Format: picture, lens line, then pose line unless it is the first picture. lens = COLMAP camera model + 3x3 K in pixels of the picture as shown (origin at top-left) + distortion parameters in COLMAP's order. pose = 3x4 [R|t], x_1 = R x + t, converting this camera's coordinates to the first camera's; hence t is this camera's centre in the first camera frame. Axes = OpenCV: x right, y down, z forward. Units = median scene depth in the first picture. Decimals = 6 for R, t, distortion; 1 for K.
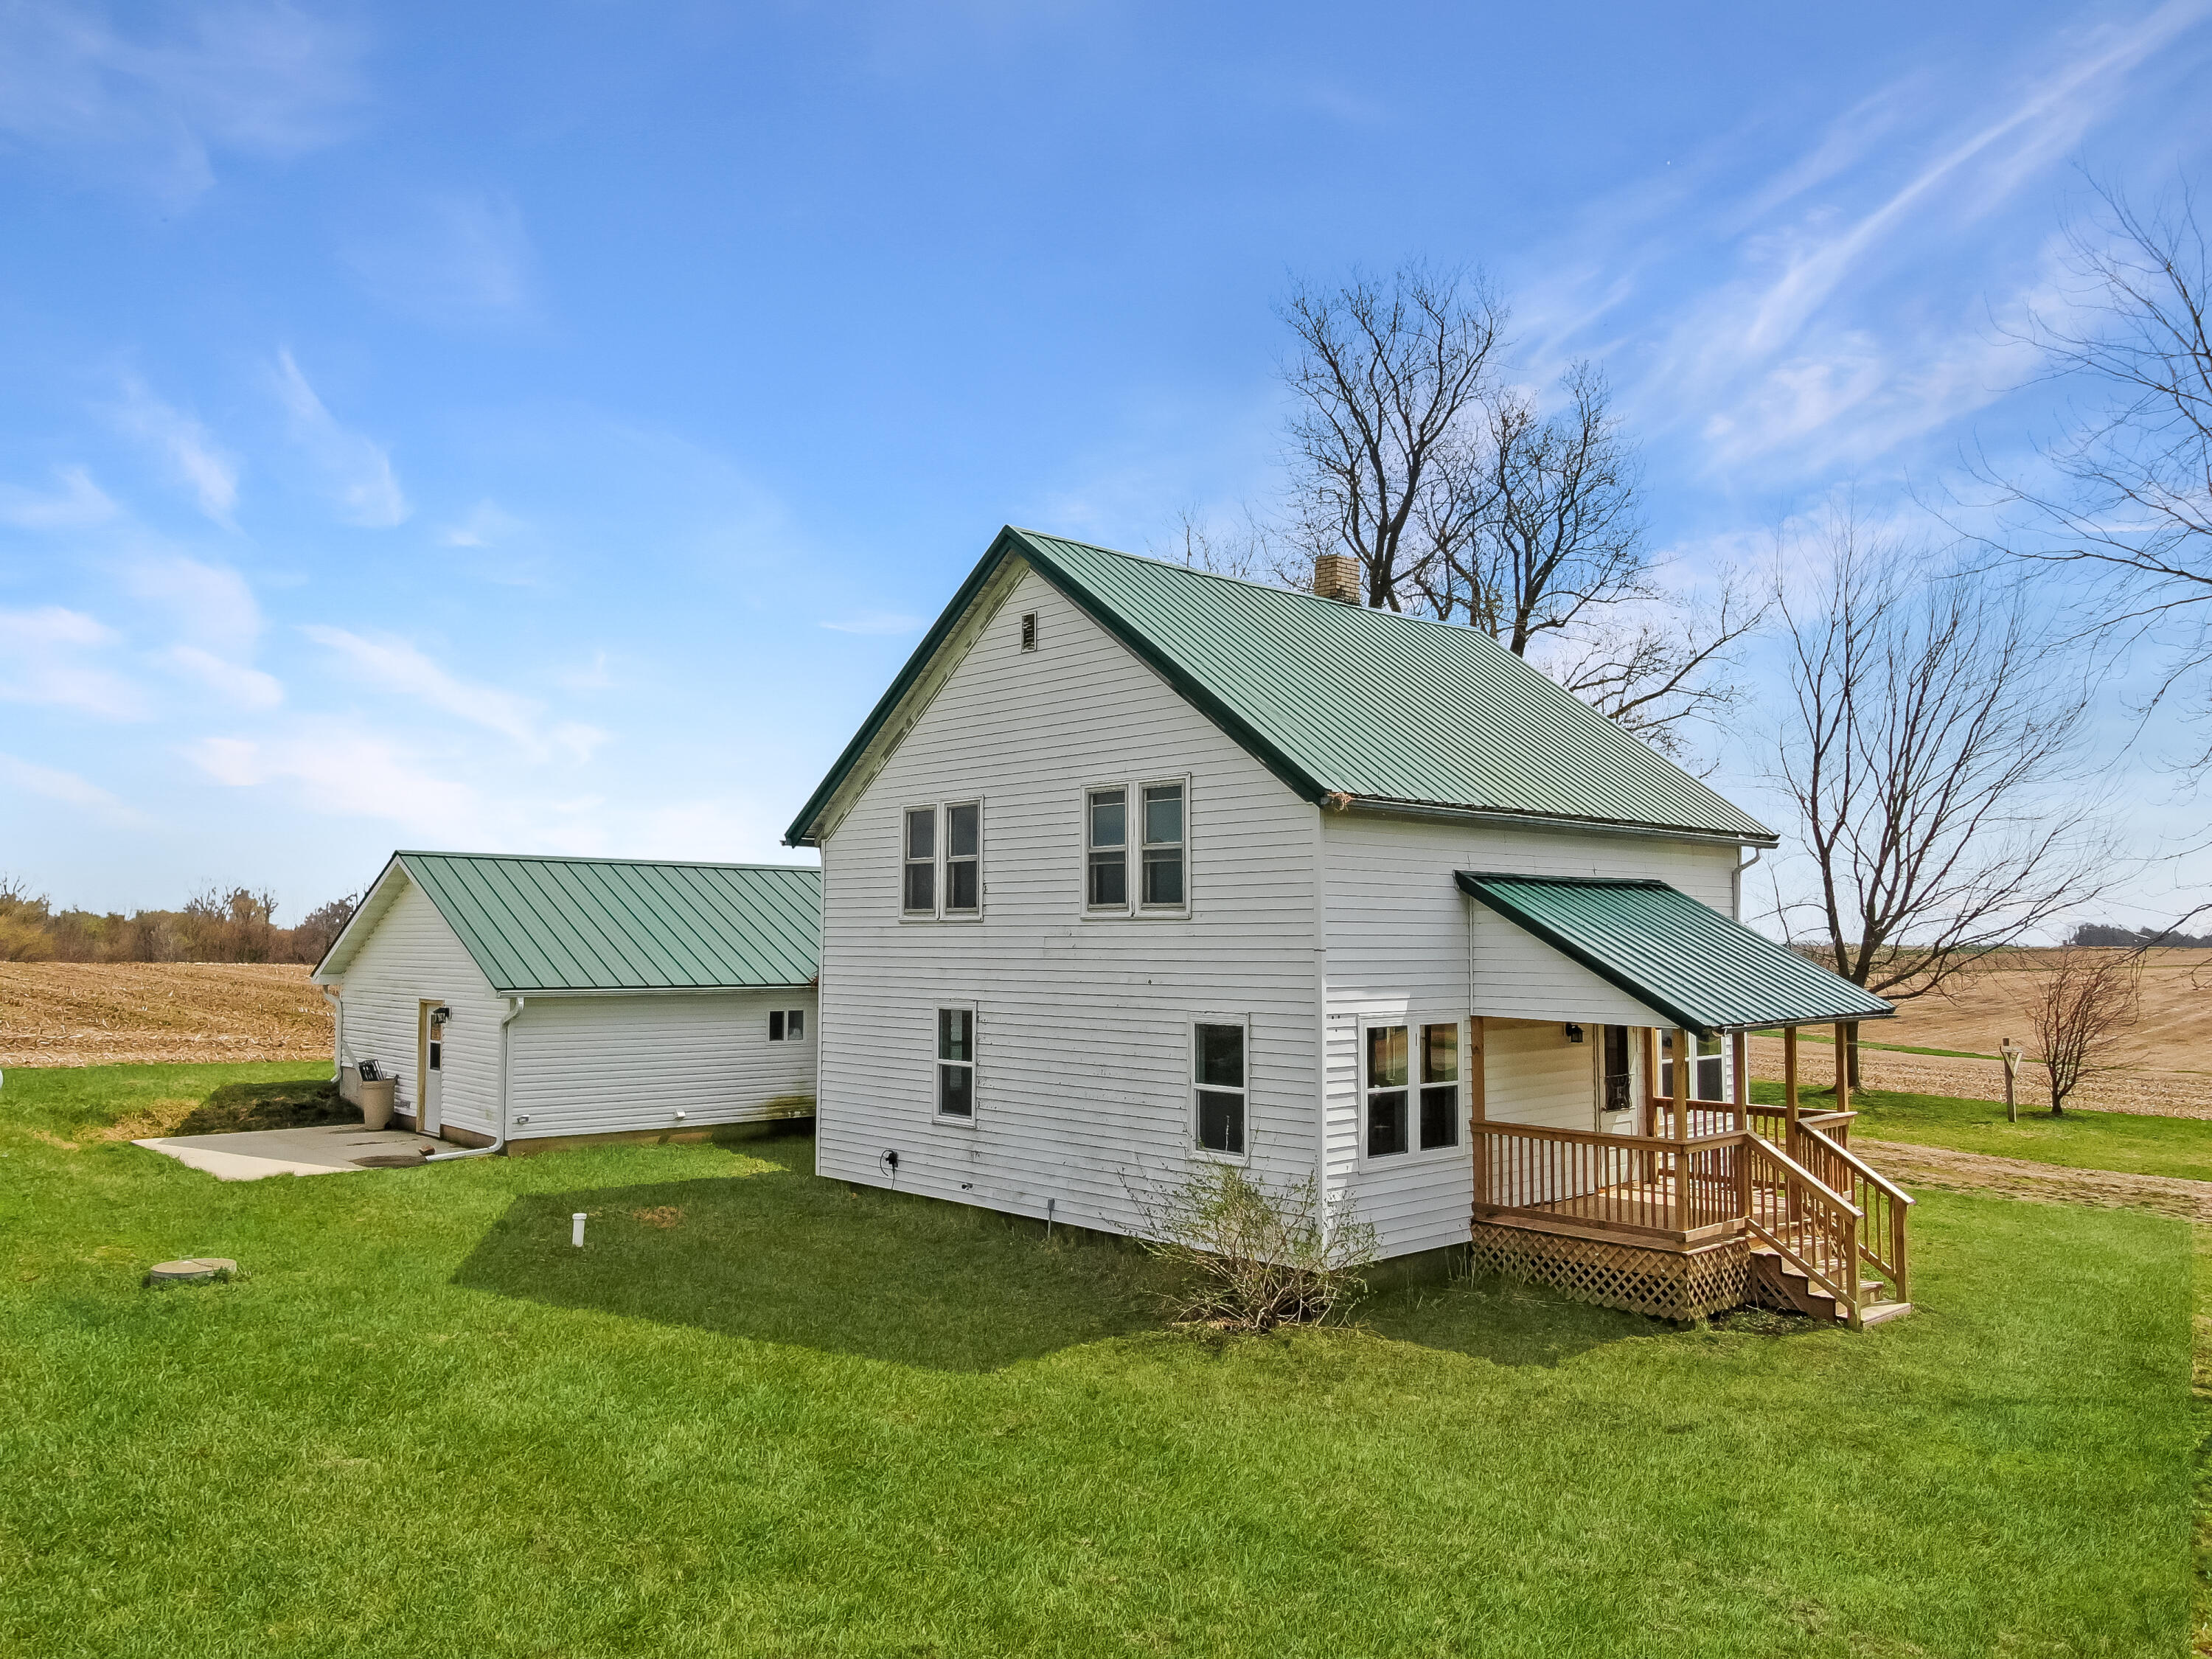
lens RADIAL K [[1641.4, 0, 1106.0], [0, 1641.4, 829.5], [0, 0, 1]] dist [-0.001967, 0.007205]
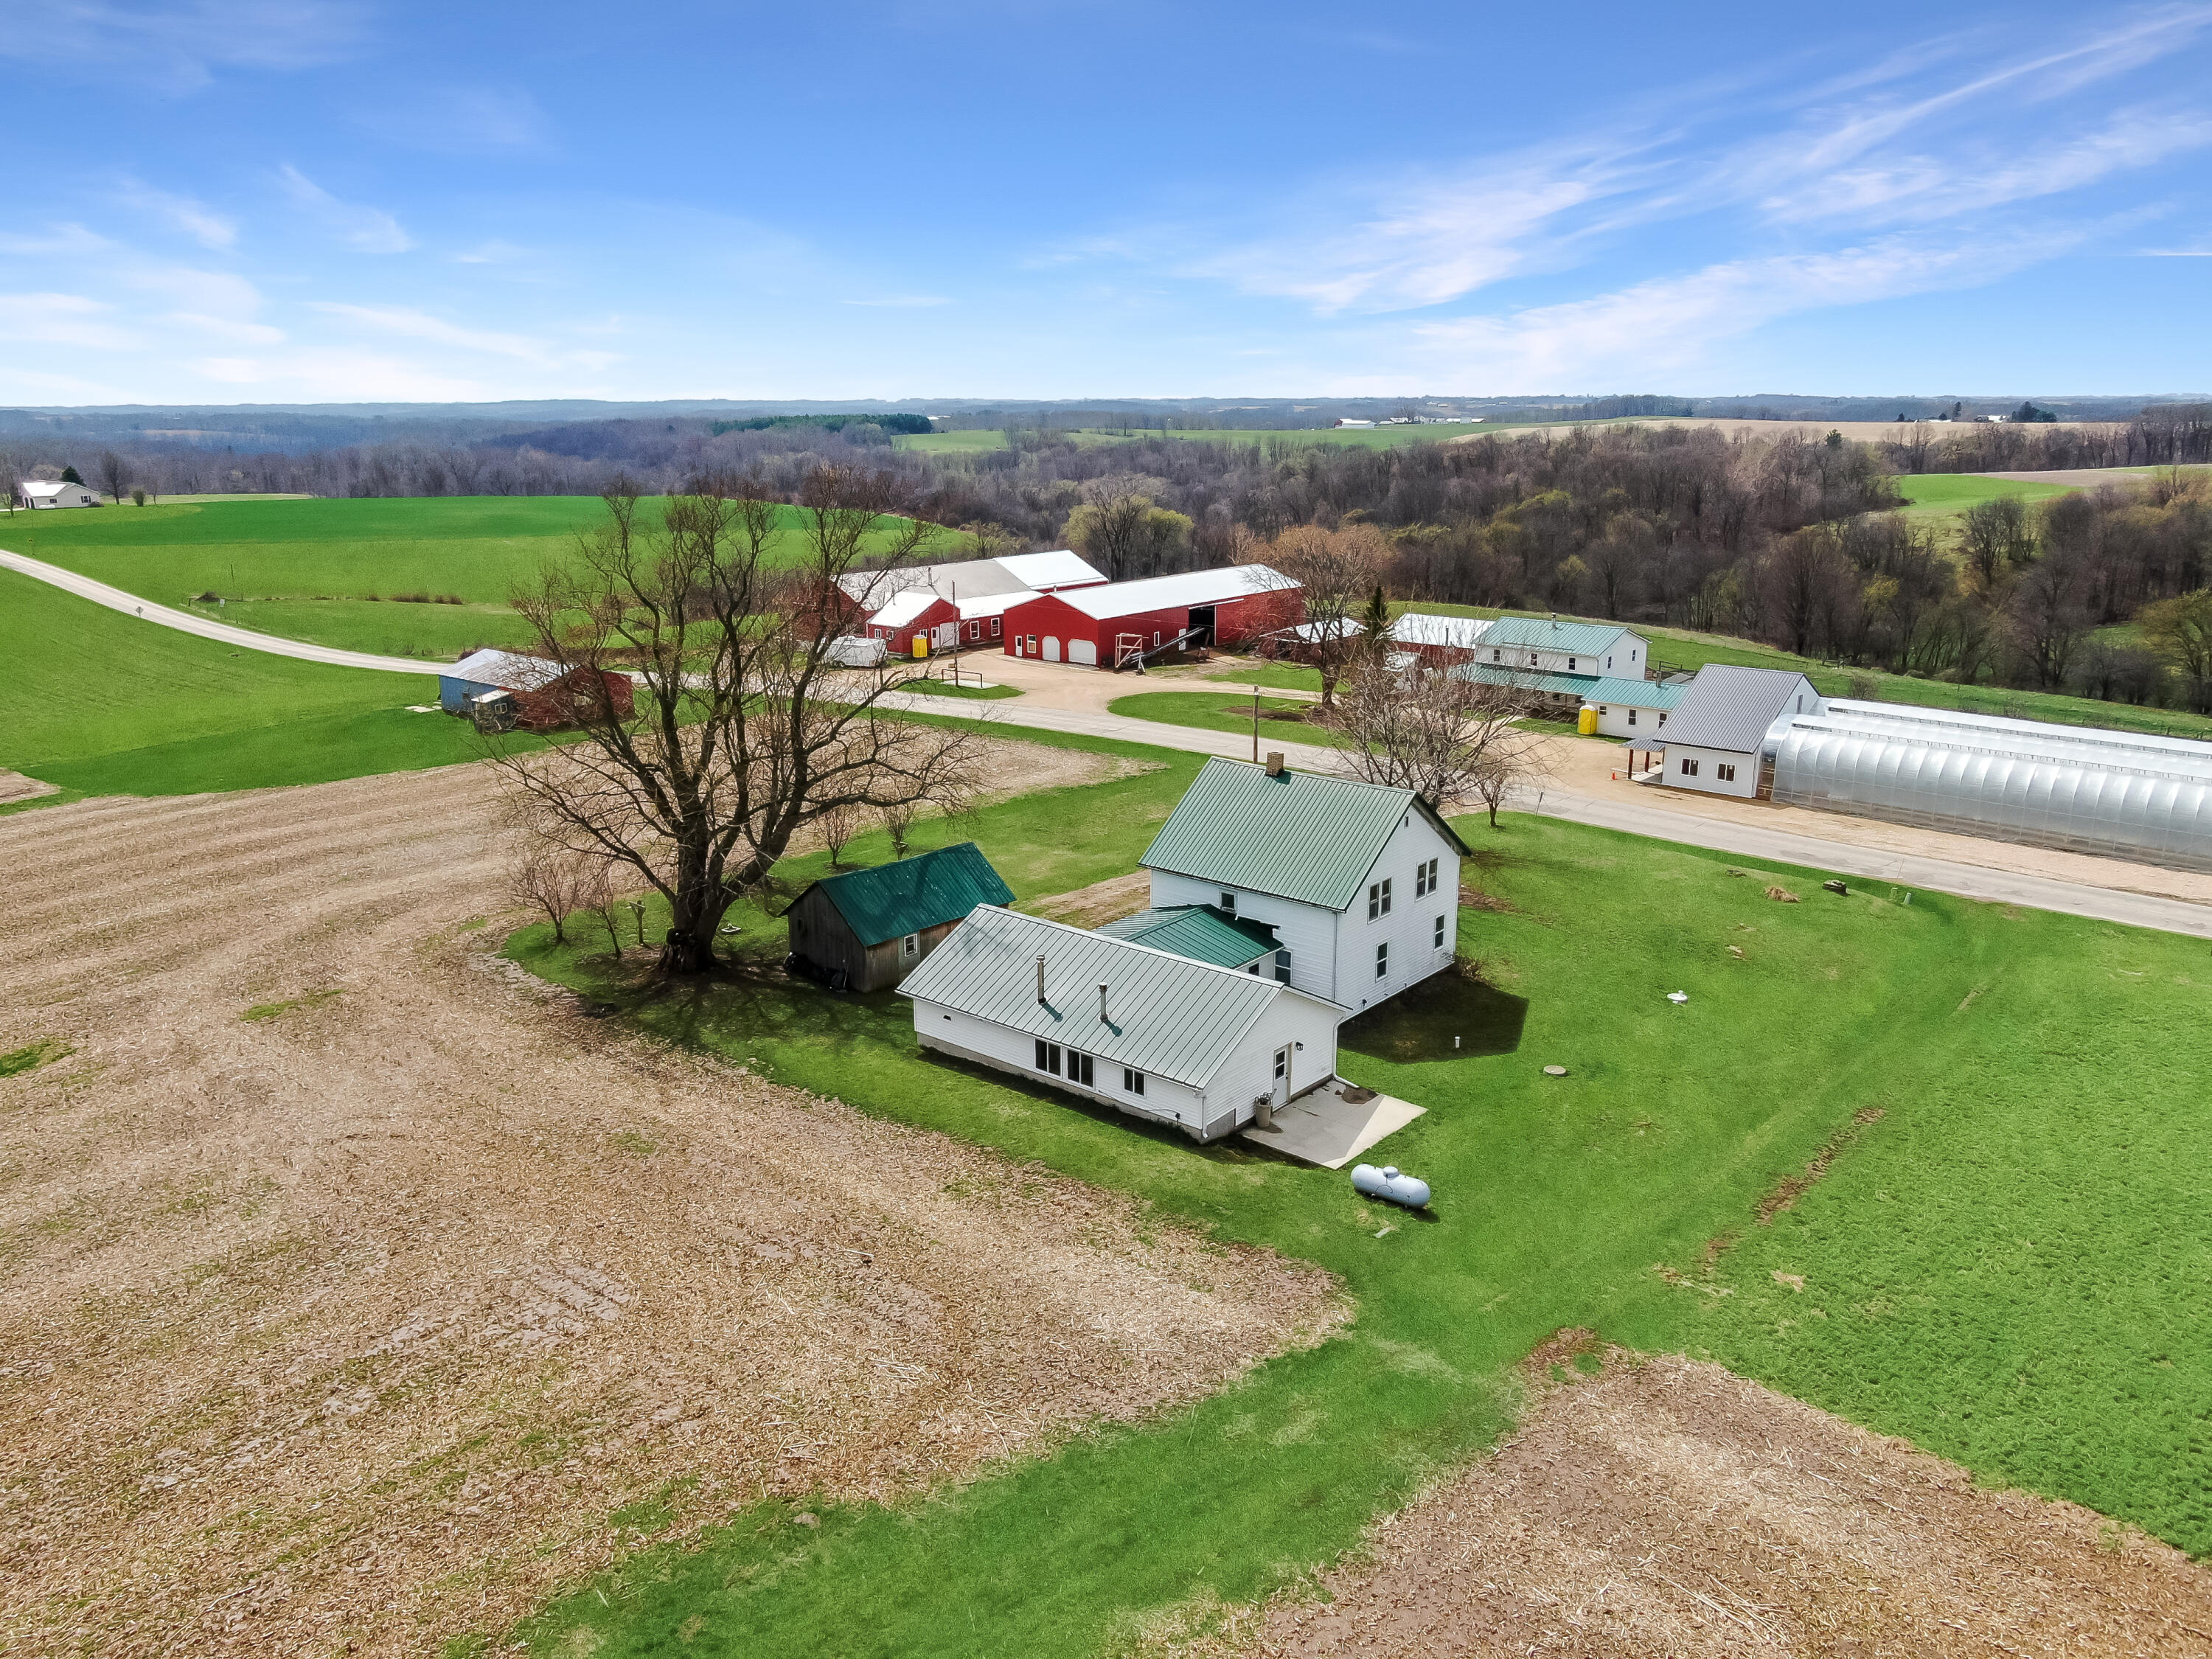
lens RADIAL K [[1641.4, 0, 1106.0], [0, 1641.4, 829.5], [0, 0, 1]] dist [-0.001967, 0.007205]
pose [[-0.128963, -0.262889, 0.956168, -2.971192], [-0.064221, 0.964410, 0.256493, -0.870497], [-0.989568, -0.028328, -0.141257, 1.996910]]
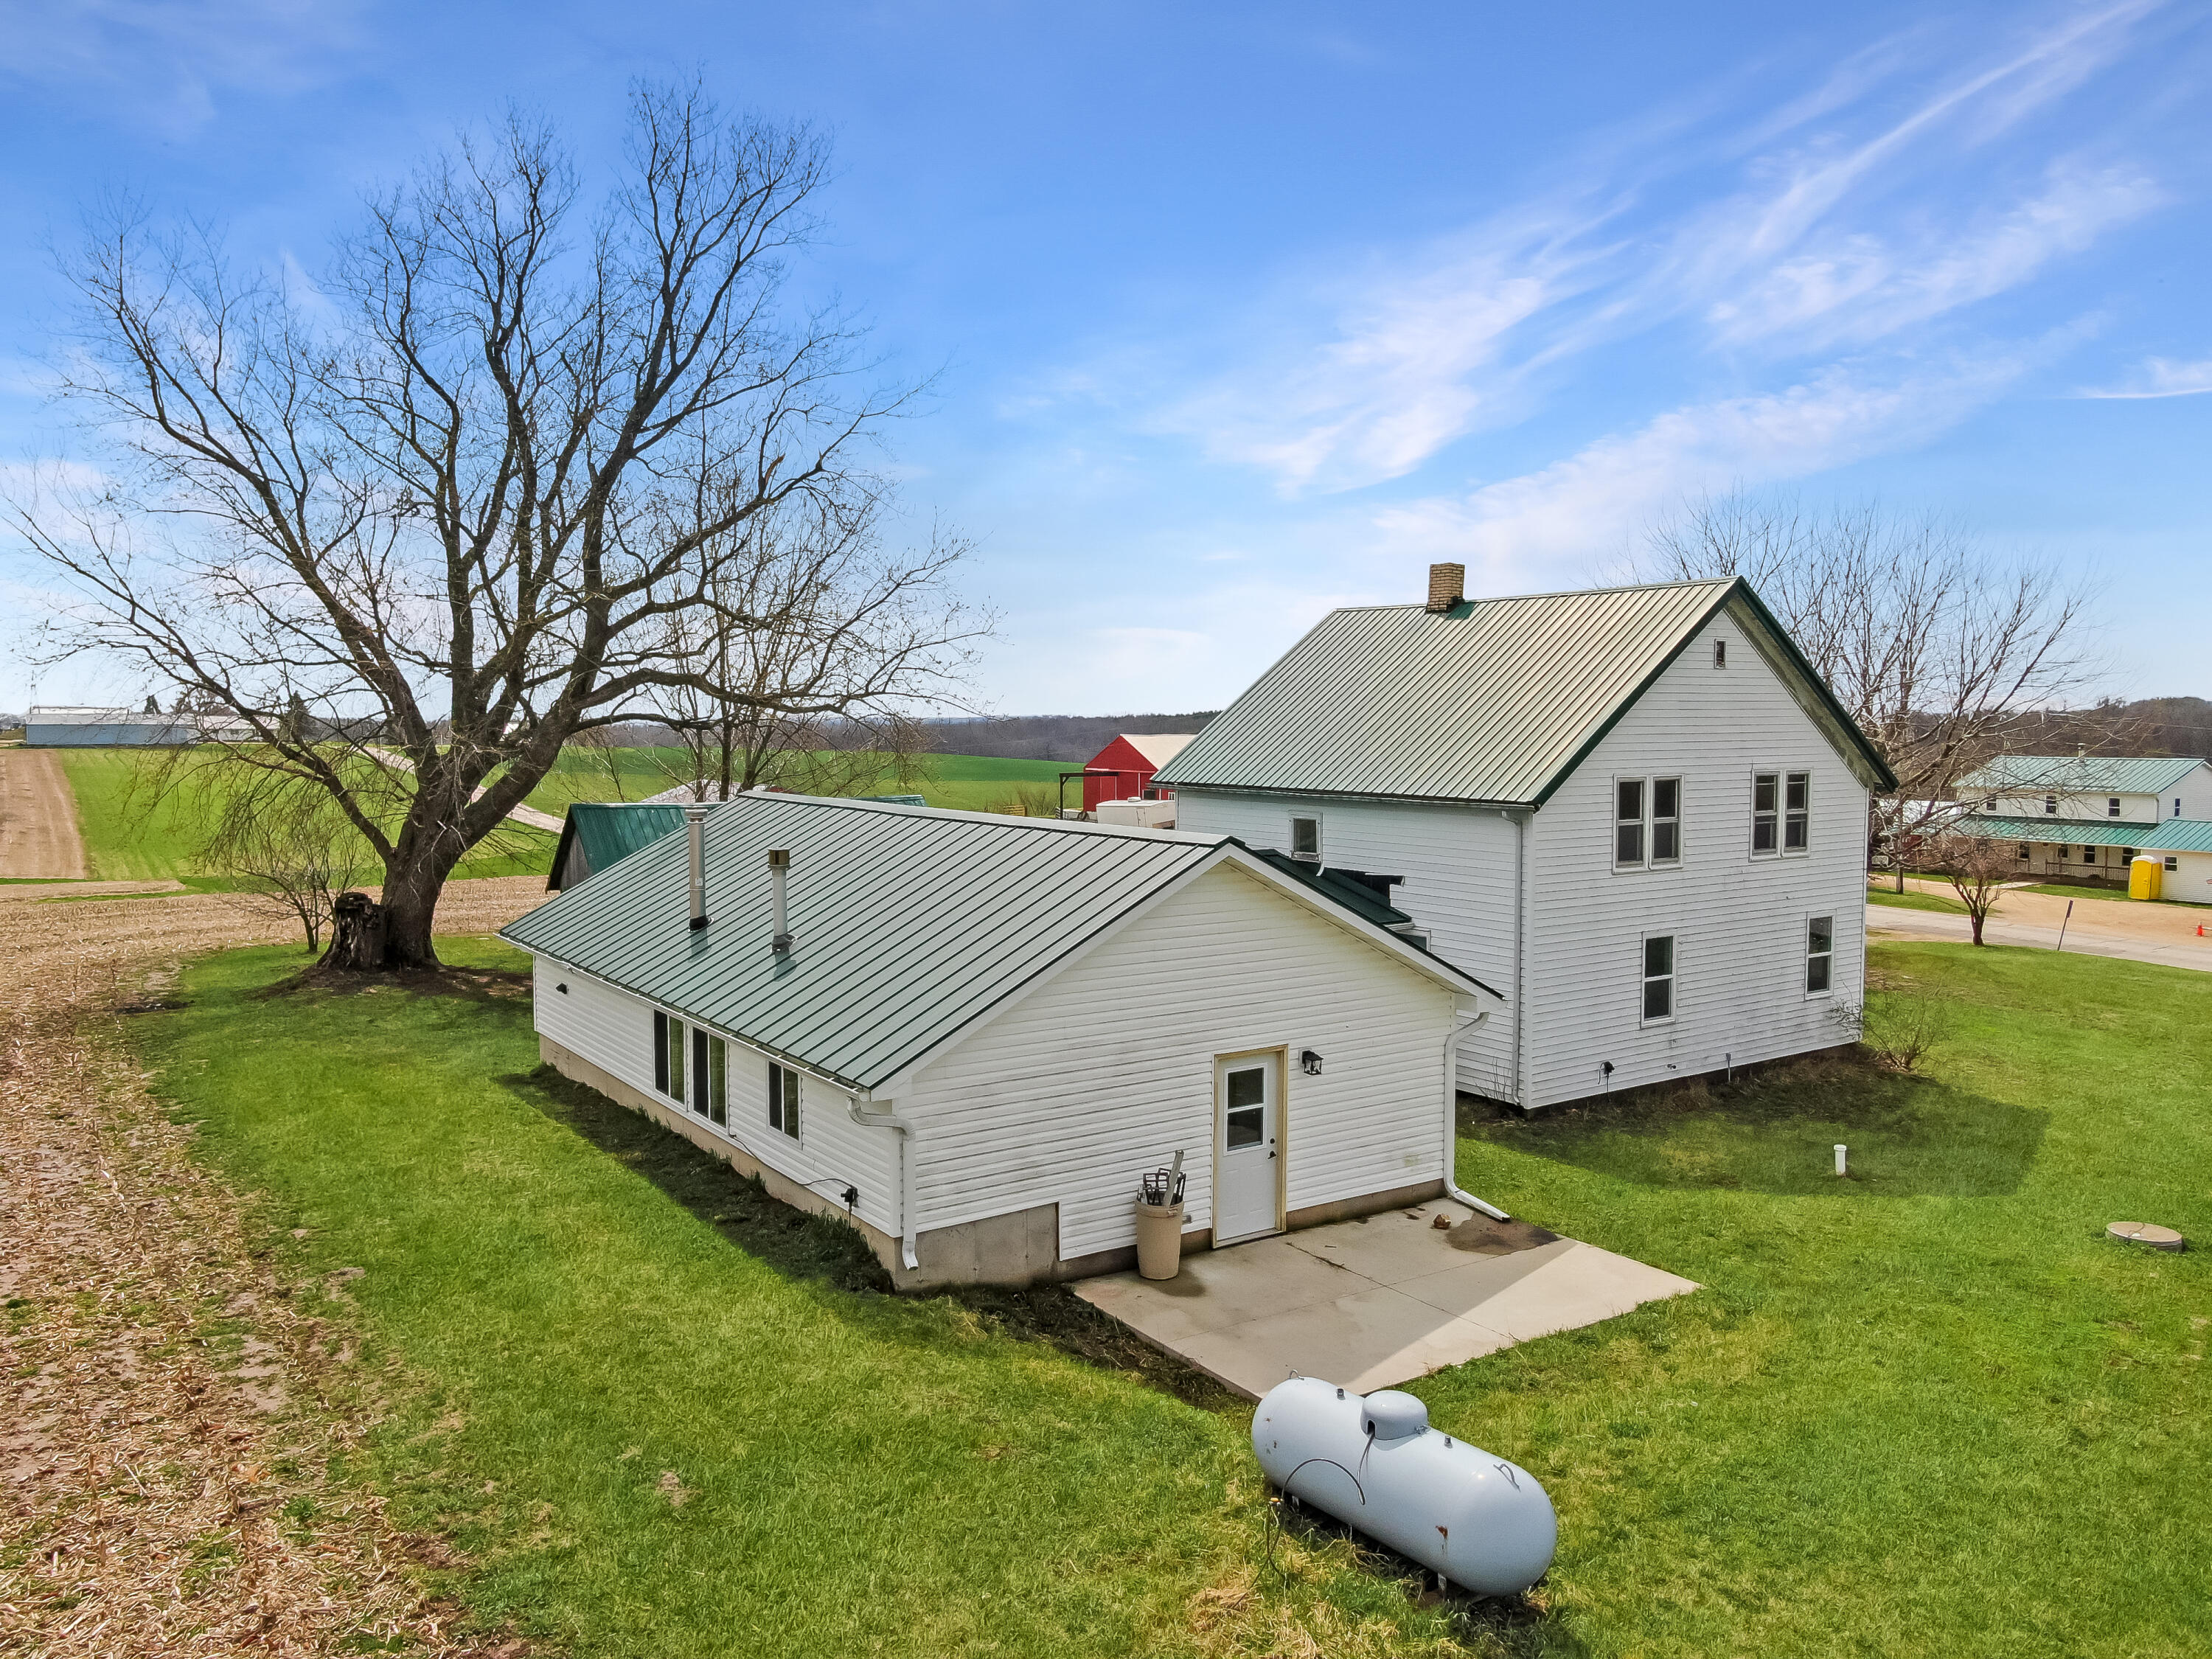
lens RADIAL K [[1641.4, 0, 1106.0], [0, 1641.4, 829.5], [0, 0, 1]] dist [-0.001967, 0.007205]
pose [[0.142252, -0.078667, 0.986700, -1.453418], [-0.065592, 0.993897, 0.088698, -0.062141], [-0.987655, -0.077337, 0.136223, 1.289417]]
